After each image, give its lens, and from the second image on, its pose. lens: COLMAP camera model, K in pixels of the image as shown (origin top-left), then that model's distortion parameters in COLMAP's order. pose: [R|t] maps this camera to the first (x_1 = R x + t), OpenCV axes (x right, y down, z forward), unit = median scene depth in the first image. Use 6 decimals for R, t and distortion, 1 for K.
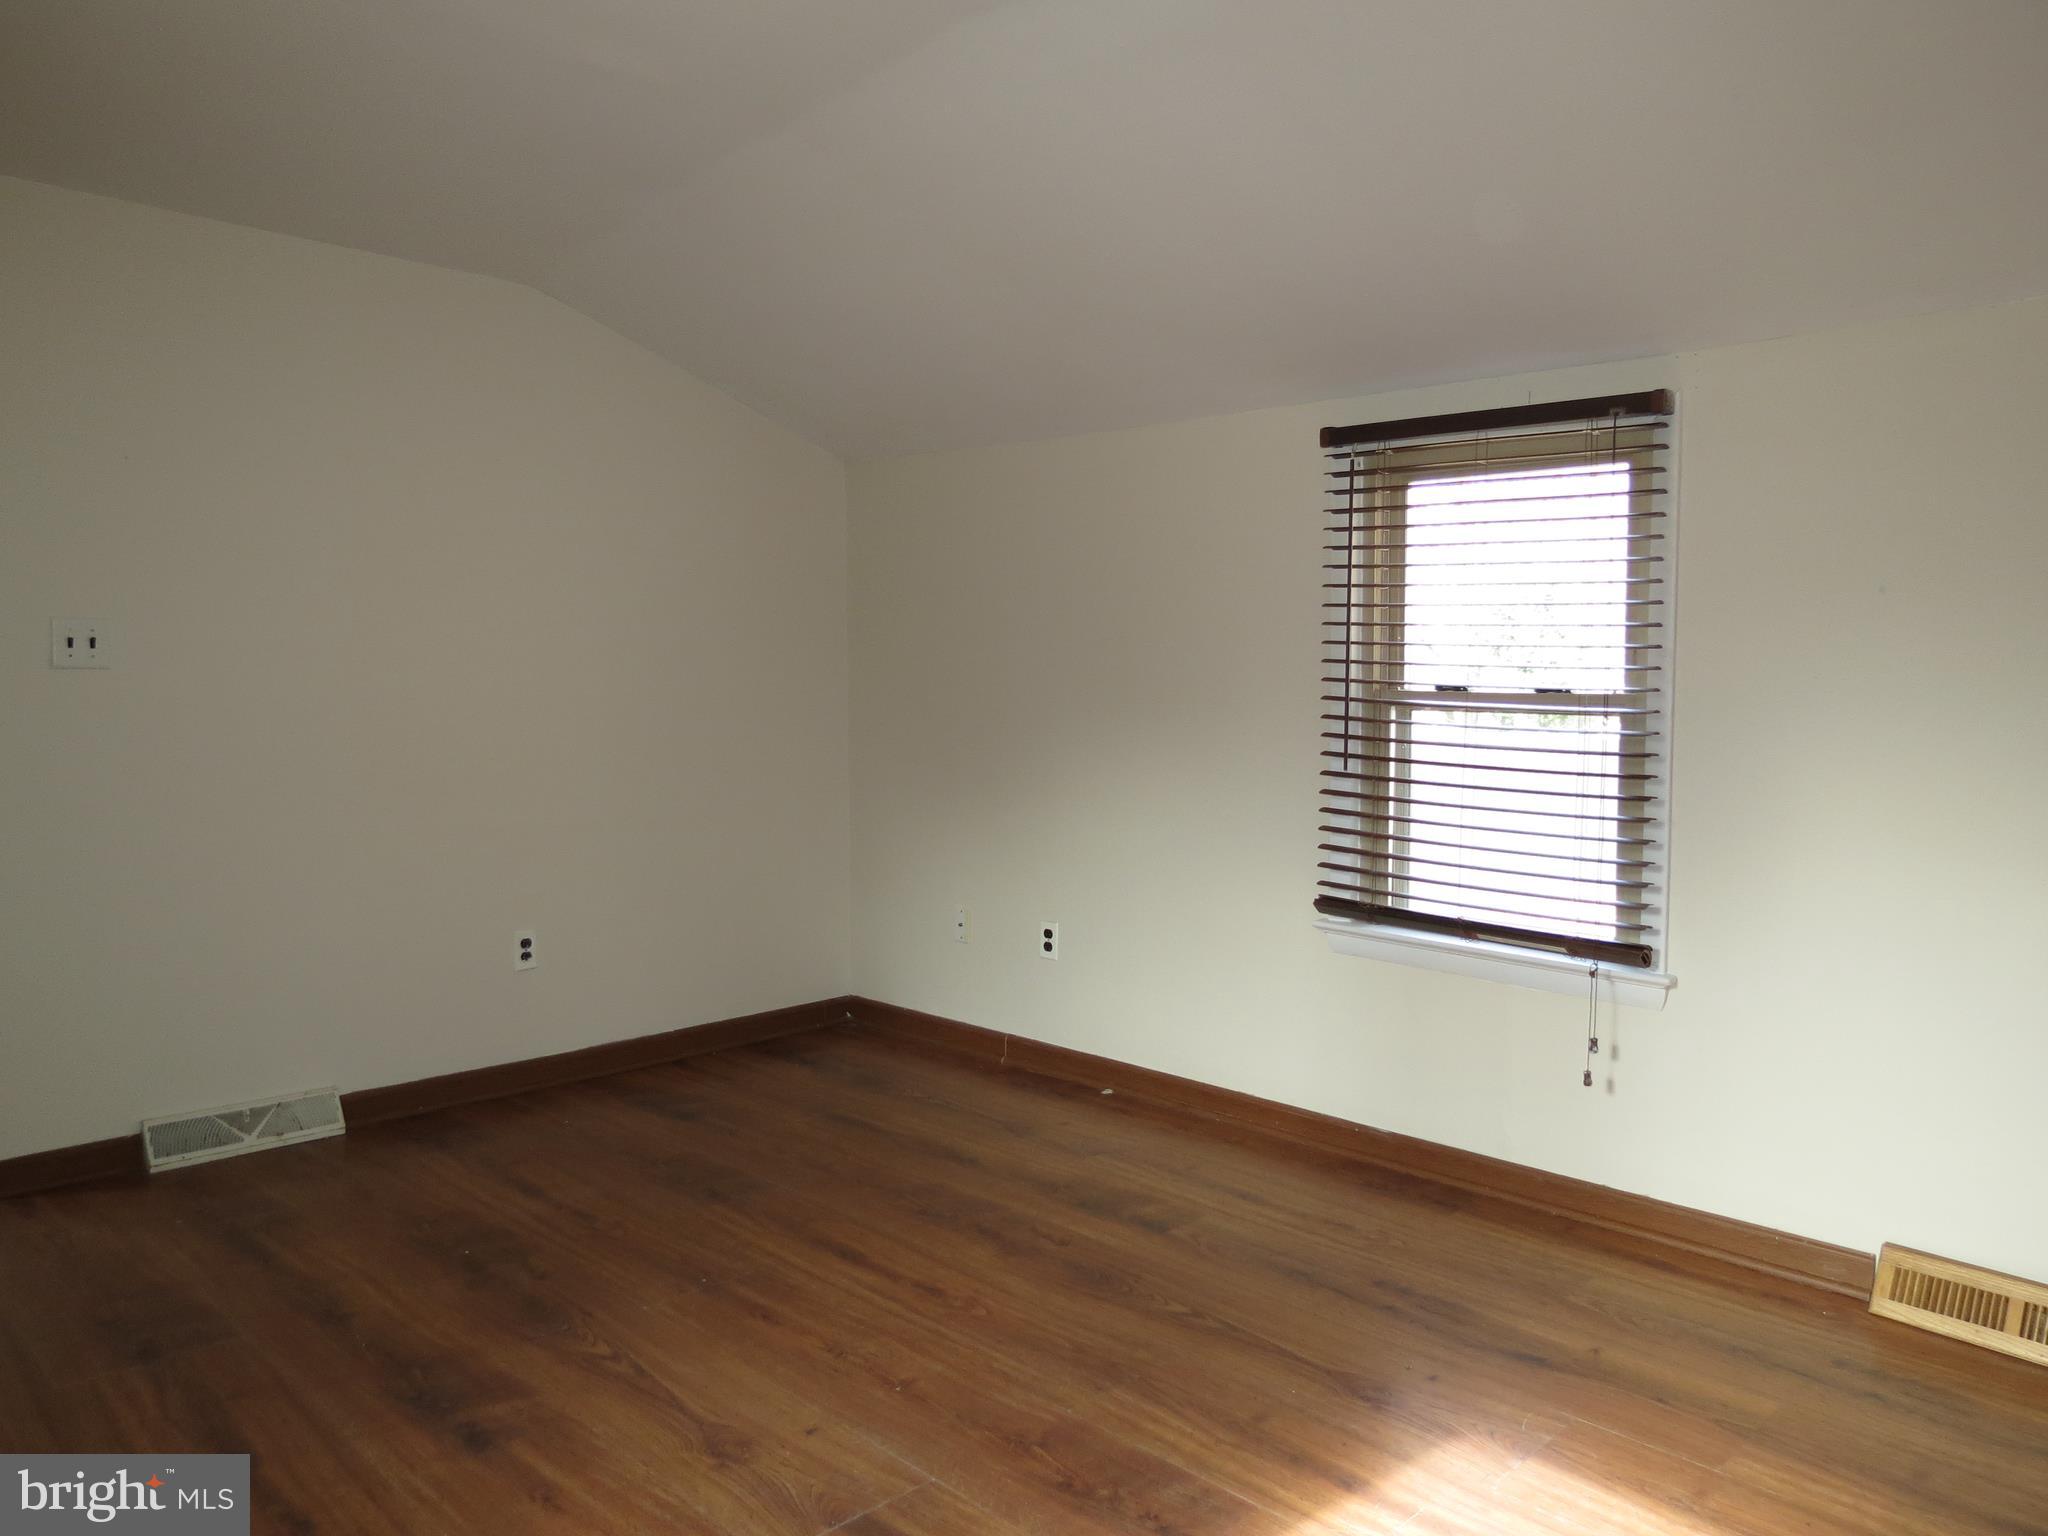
lens RADIAL K [[1470.5, 0, 1016.1], [0, 1470.5, 772.5], [0, 0, 1]] dist [-0.024557, 0.003036]
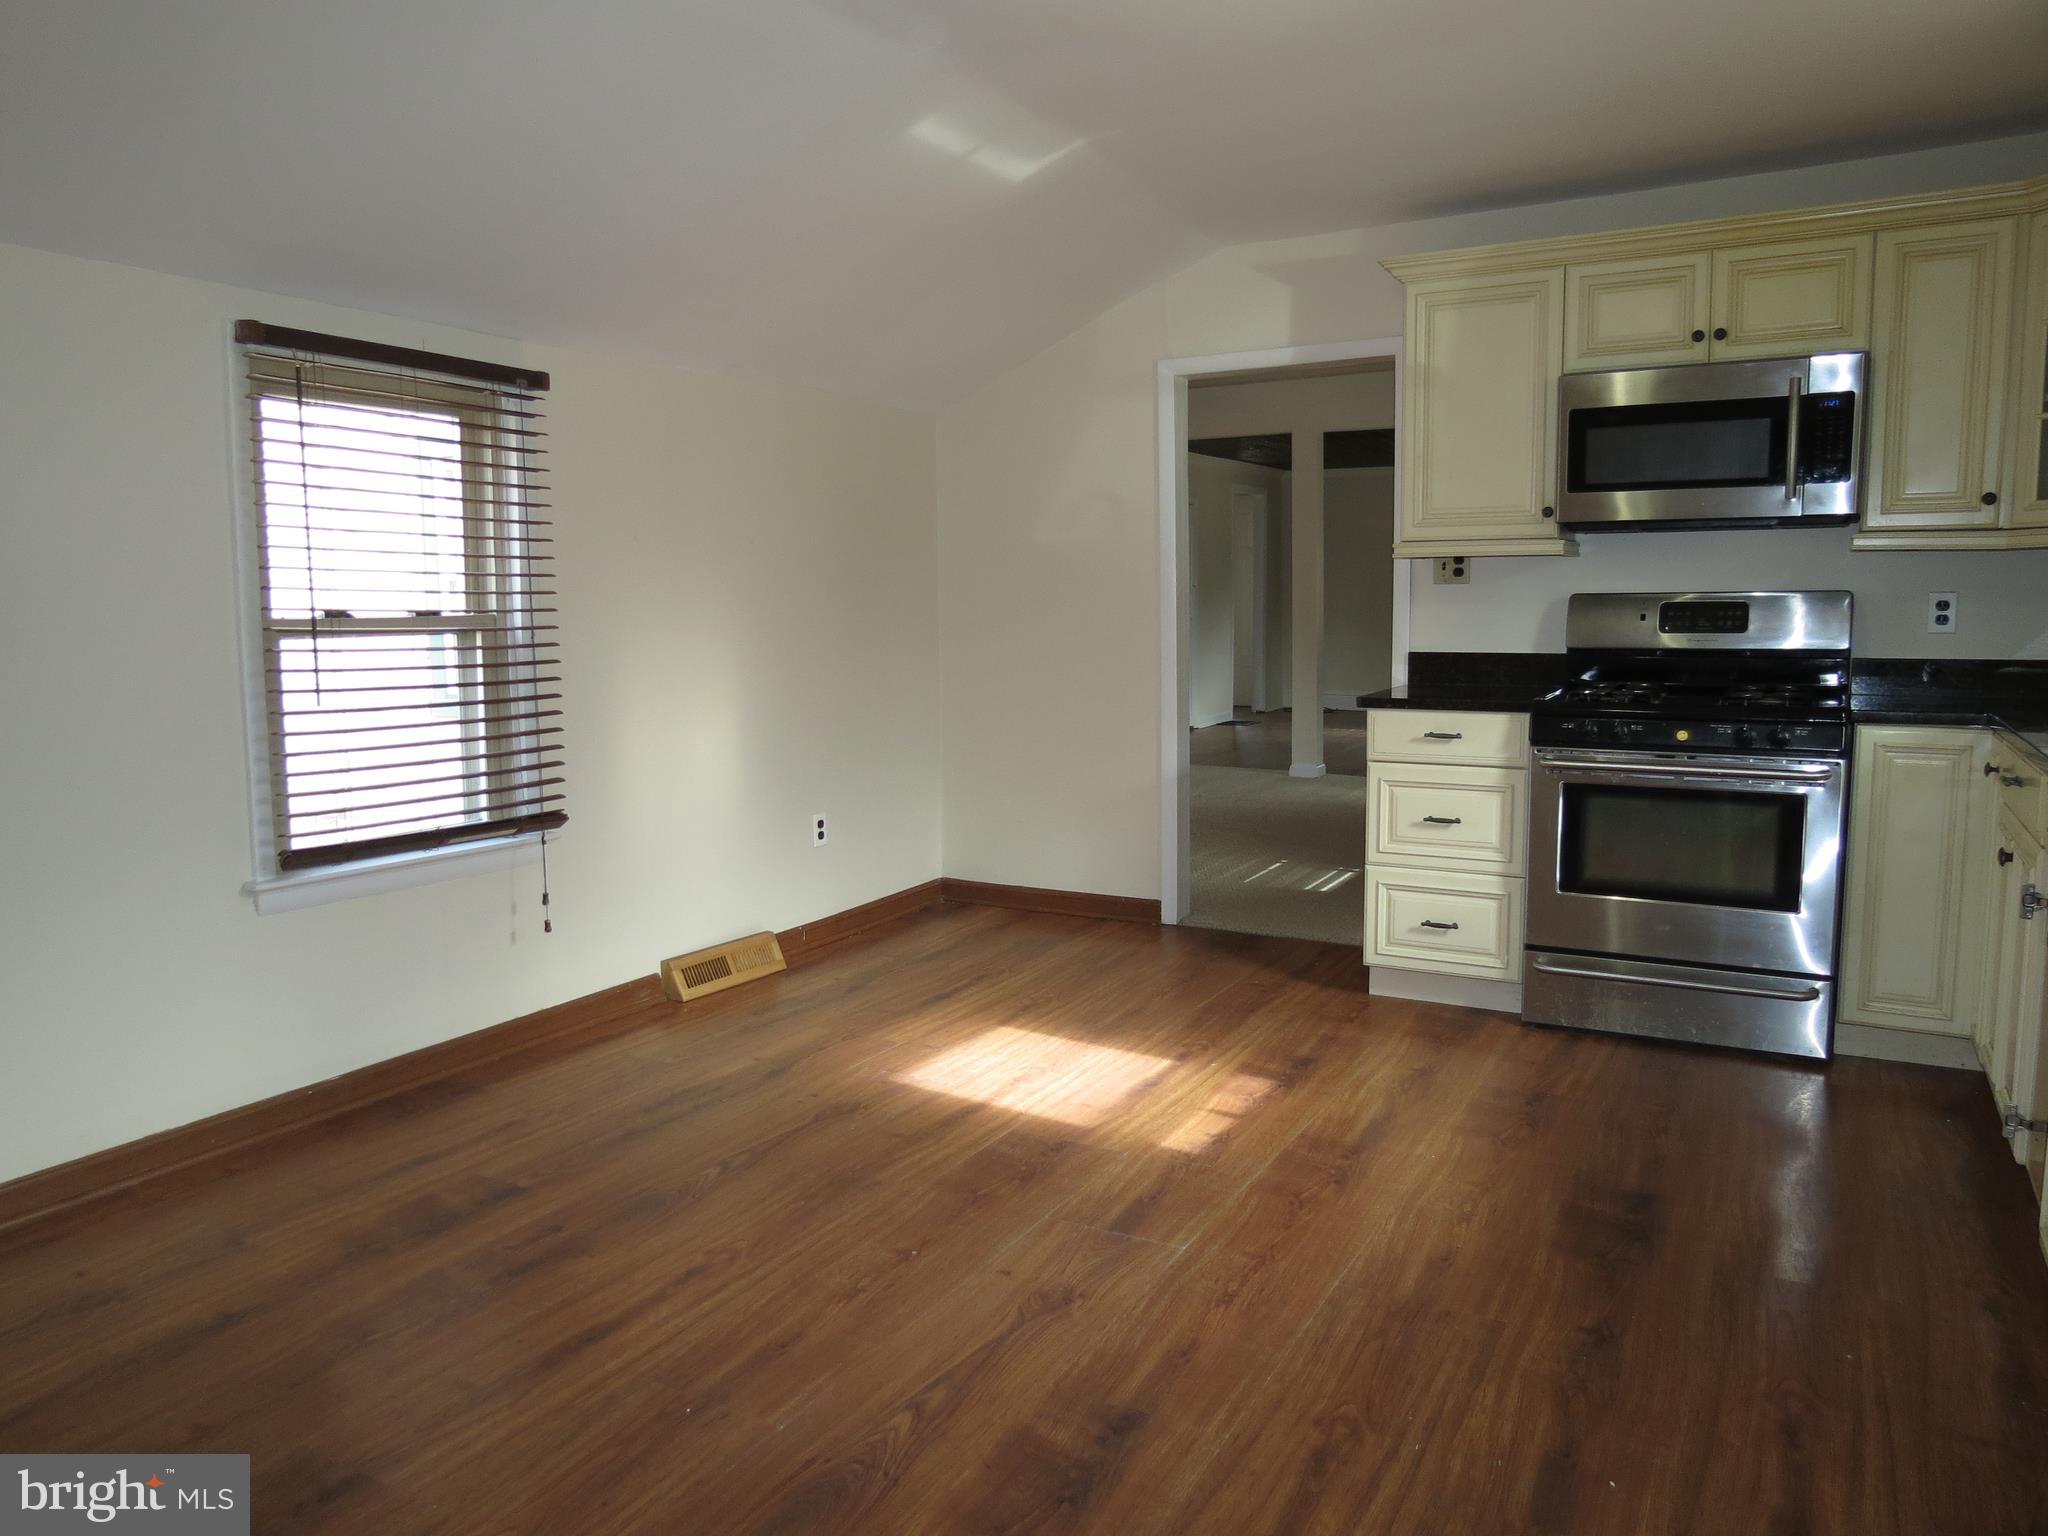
lens RADIAL K [[1470.5, 0, 1016.1], [0, 1470.5, 772.5], [0, 0, 1]] dist [-0.024557, 0.003036]
pose [[-0.281042, -0.128258, 0.951086, -0.944753], [0.061434, 0.986592, 0.151199, -0.087621], [-0.957727, 0.100922, -0.269394, 1.006264]]
